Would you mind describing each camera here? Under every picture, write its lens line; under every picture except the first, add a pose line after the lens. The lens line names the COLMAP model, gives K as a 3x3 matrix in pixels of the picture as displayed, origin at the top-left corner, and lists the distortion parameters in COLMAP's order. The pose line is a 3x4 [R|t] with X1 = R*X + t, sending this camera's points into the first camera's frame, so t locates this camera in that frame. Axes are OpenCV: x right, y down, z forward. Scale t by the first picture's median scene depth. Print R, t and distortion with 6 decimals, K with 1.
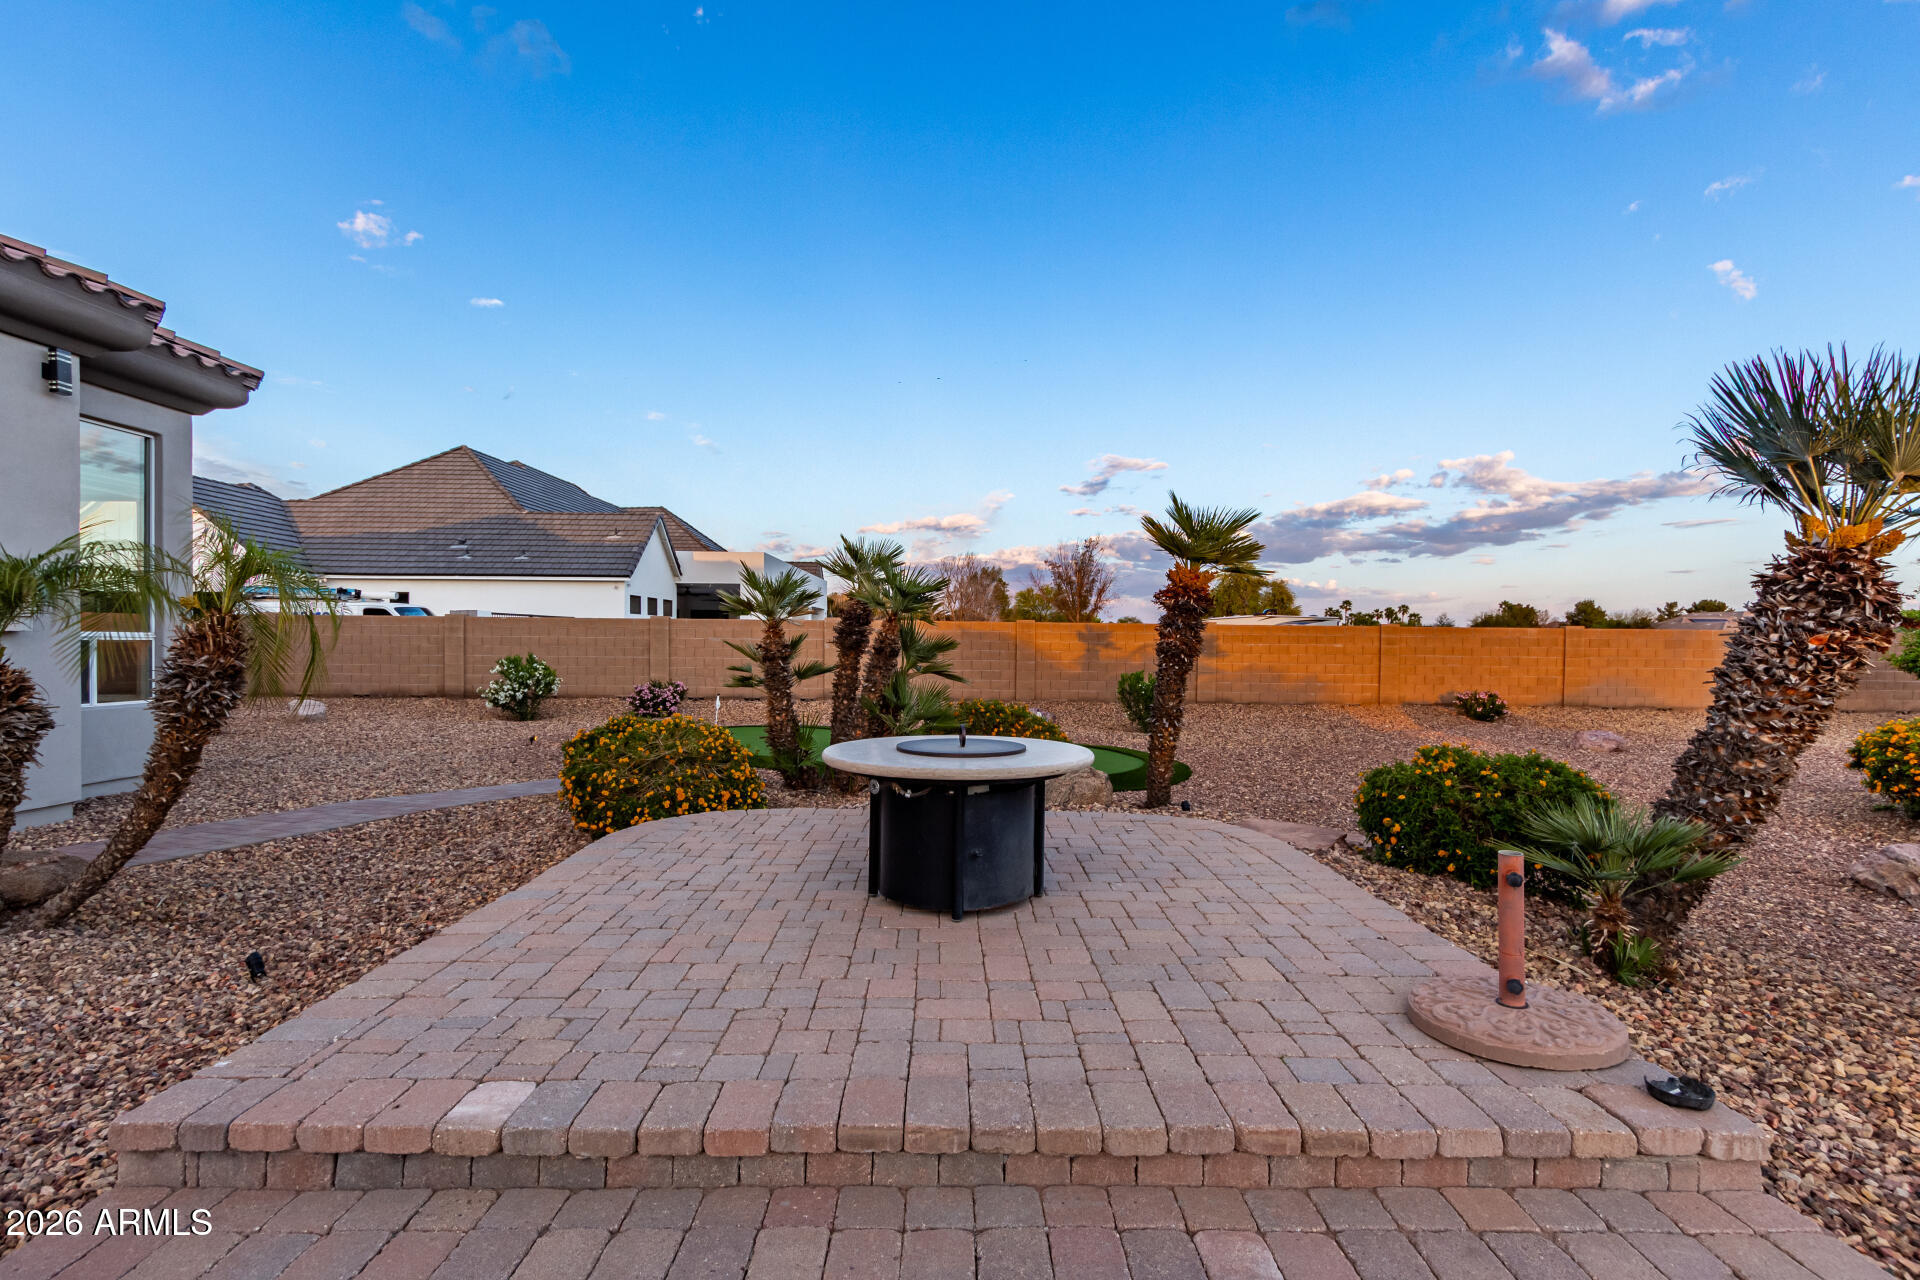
lens RADIAL K [[942.7, 0, 965.6], [0, 942.7, 655.9], [0, 0, 1]] dist [0.000739, -0.000062]
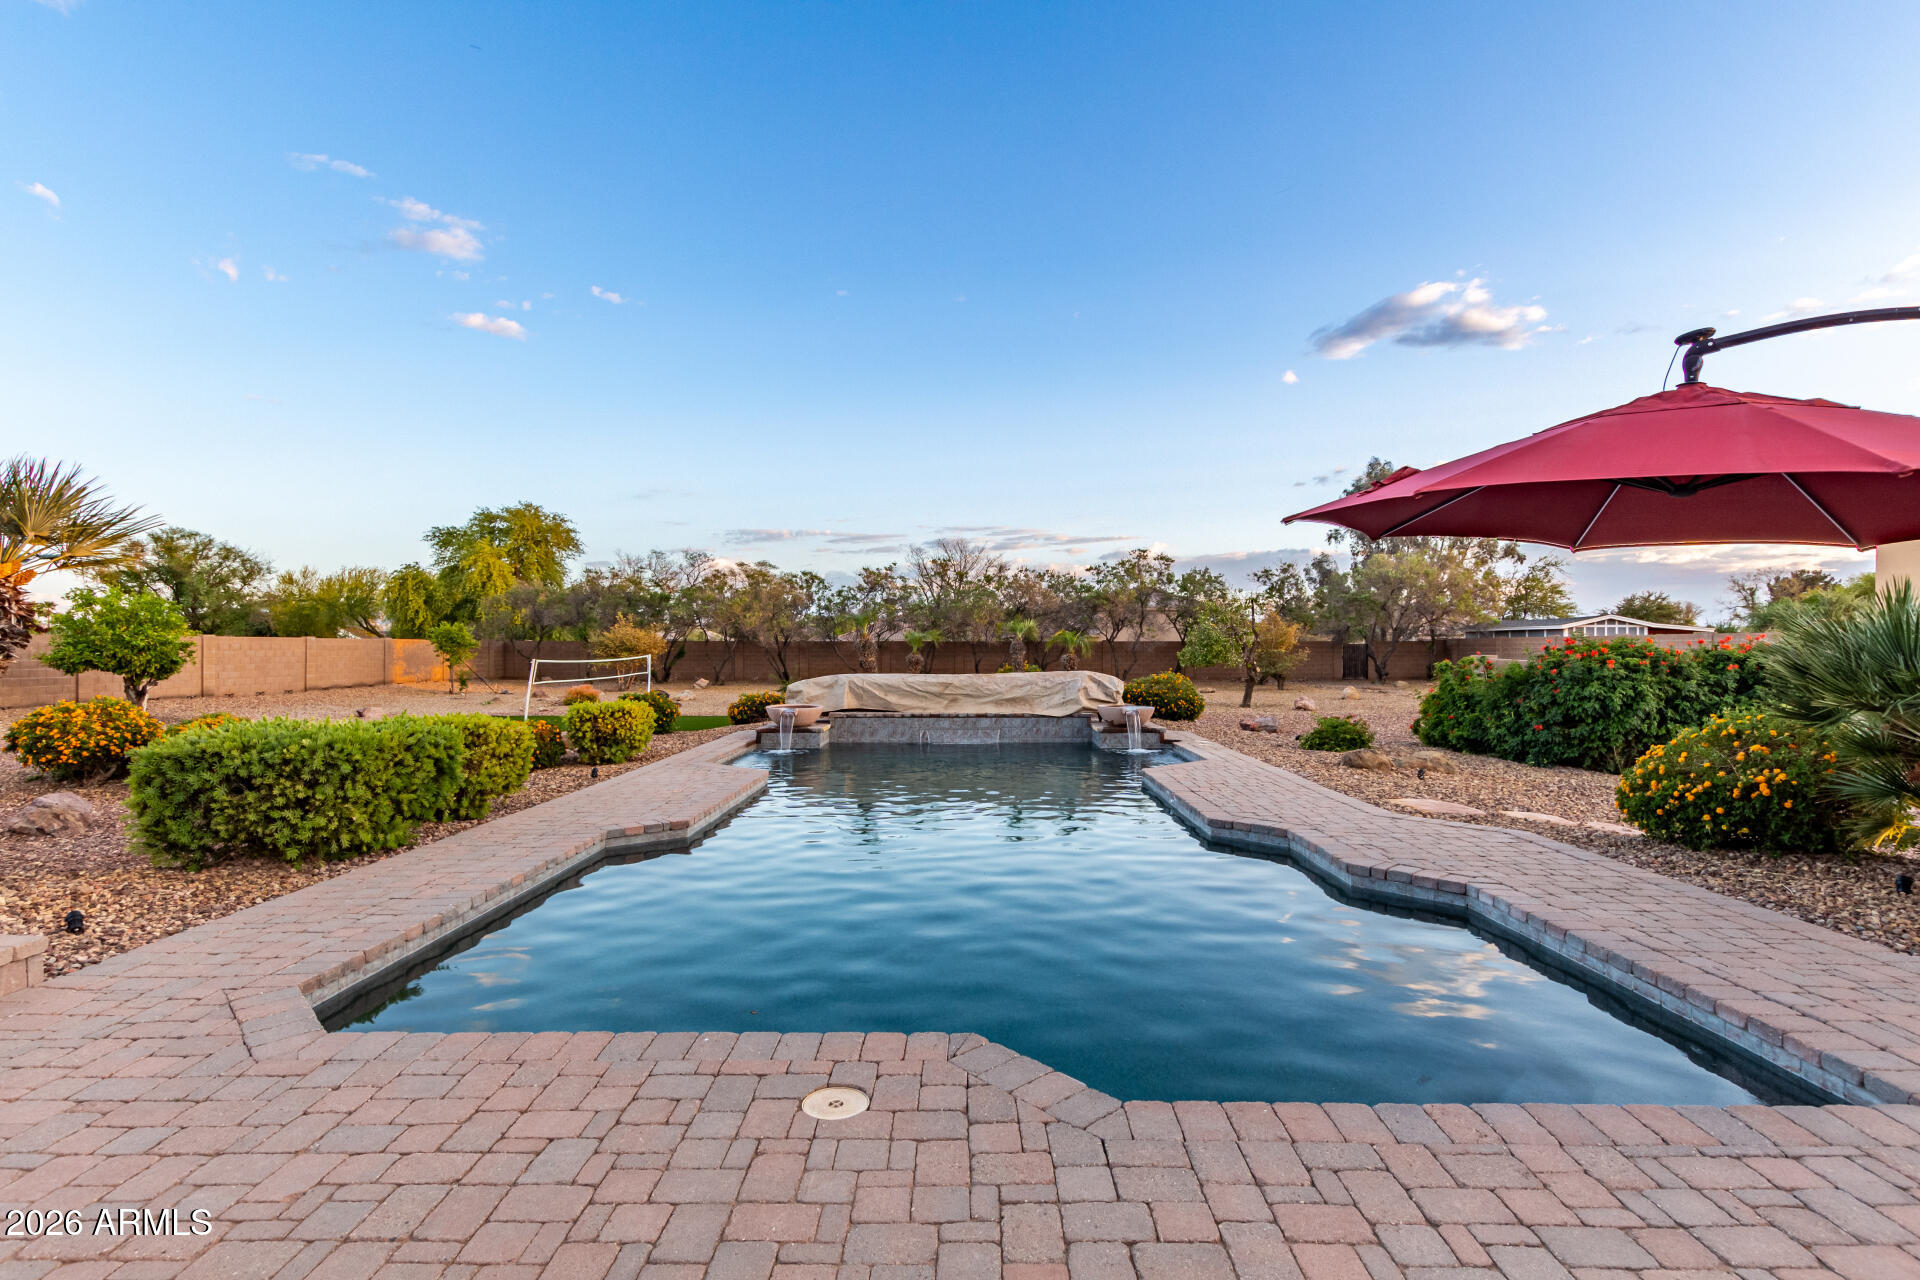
lens RADIAL K [[942.7, 0, 965.6], [0, 942.7, 655.9], [0, 0, 1]] dist [0.000739, -0.000062]
pose [[0.022596, -0.014479, 0.999640, -0.306546], [0.015296, 0.999783, 0.014135, 0.005893], [-0.999628, 0.014971, 0.022812, -0.329173]]
